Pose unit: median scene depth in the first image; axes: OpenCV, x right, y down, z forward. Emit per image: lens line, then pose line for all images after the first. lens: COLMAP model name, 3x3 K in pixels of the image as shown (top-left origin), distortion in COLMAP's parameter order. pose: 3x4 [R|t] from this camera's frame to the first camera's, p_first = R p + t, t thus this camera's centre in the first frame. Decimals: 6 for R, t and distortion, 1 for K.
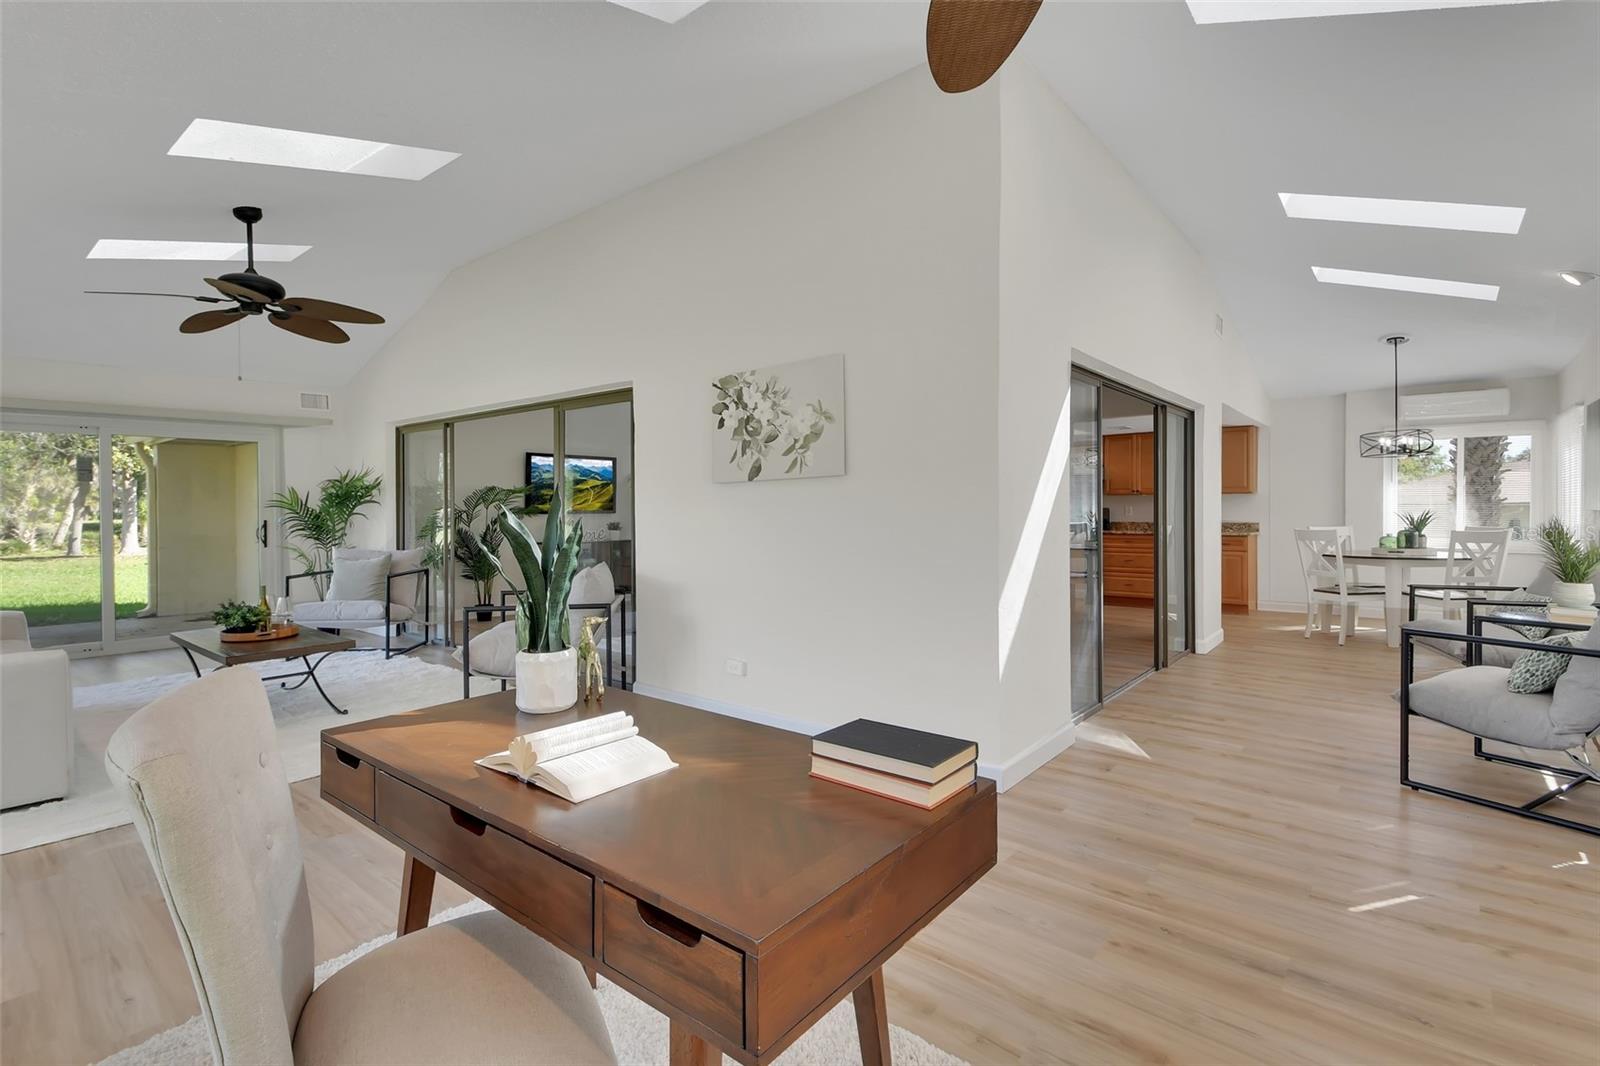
lens RADIAL K [[762.4, 0, 780.7], [0, 762.4, 505.3], [0, 0, 1]] dist [0.022211, -0.012302]
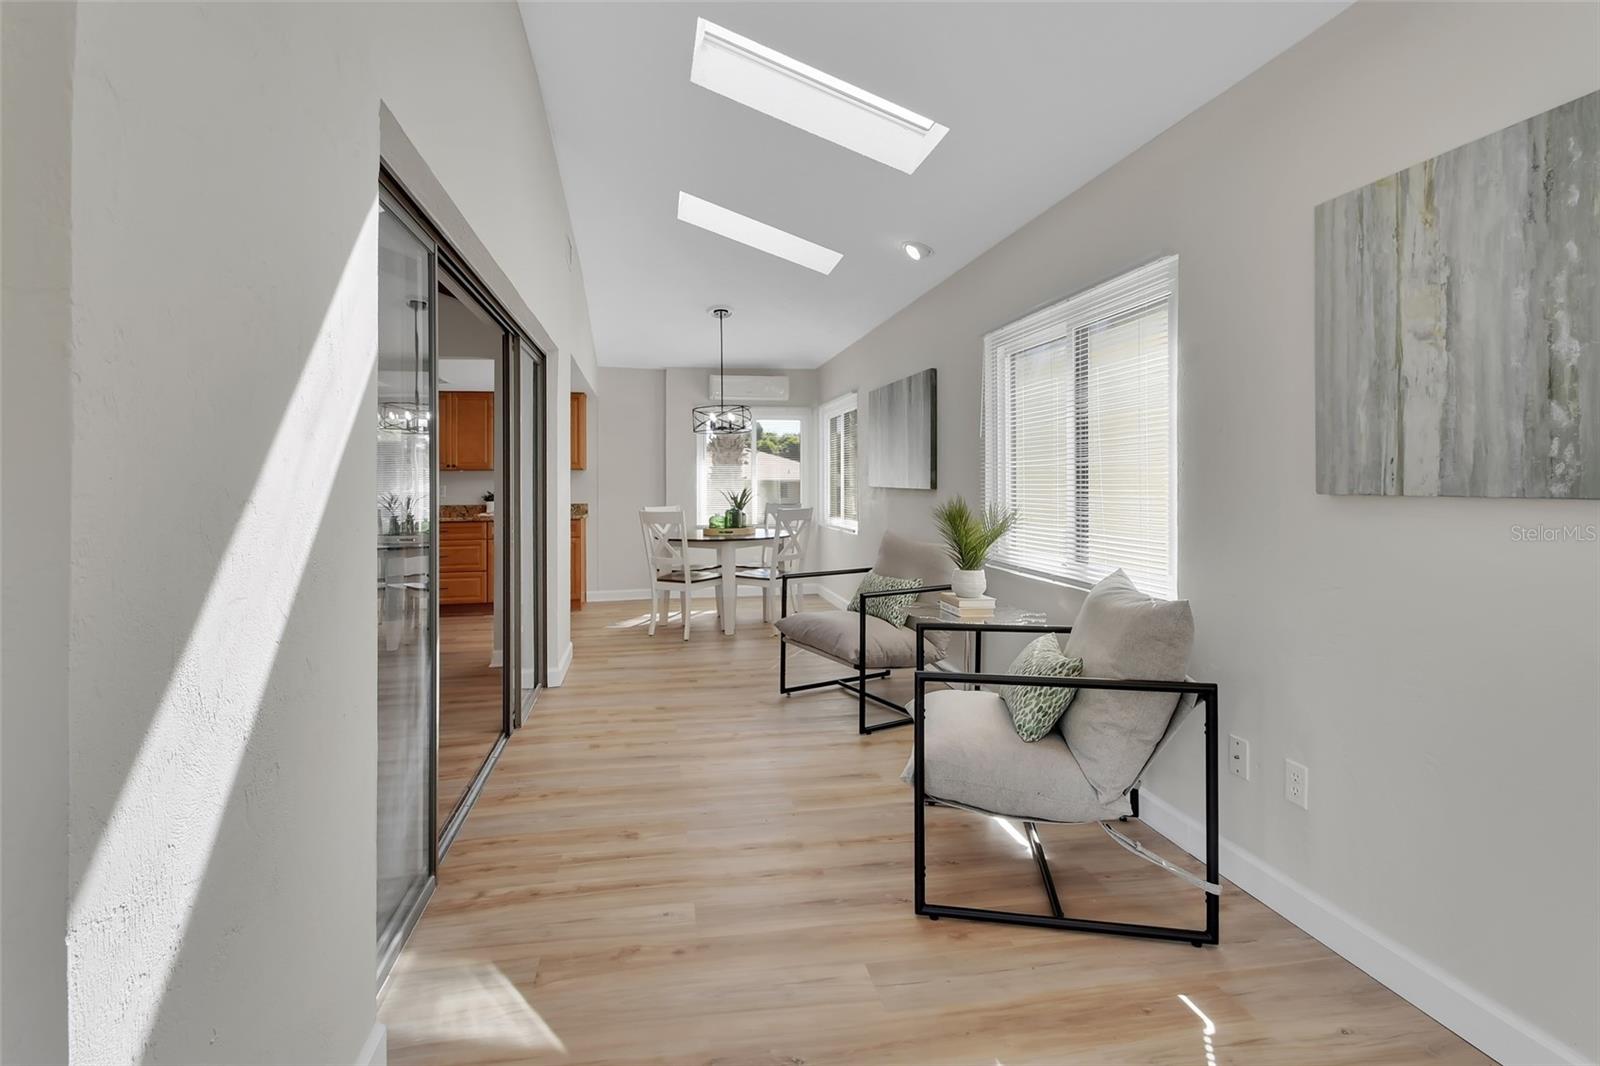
lens RADIAL K [[762.4, 0, 785.6], [0, 762.4, 480.9], [0, 0, 1]] dist [0.022211, -0.012302]
pose [[0.641280, 0.002983, 0.767302, 0.127751], [-0.000454, 0.999994, -0.003509, -0.000055], [-0.767307, 0.001902, 0.641277, 0.358427]]
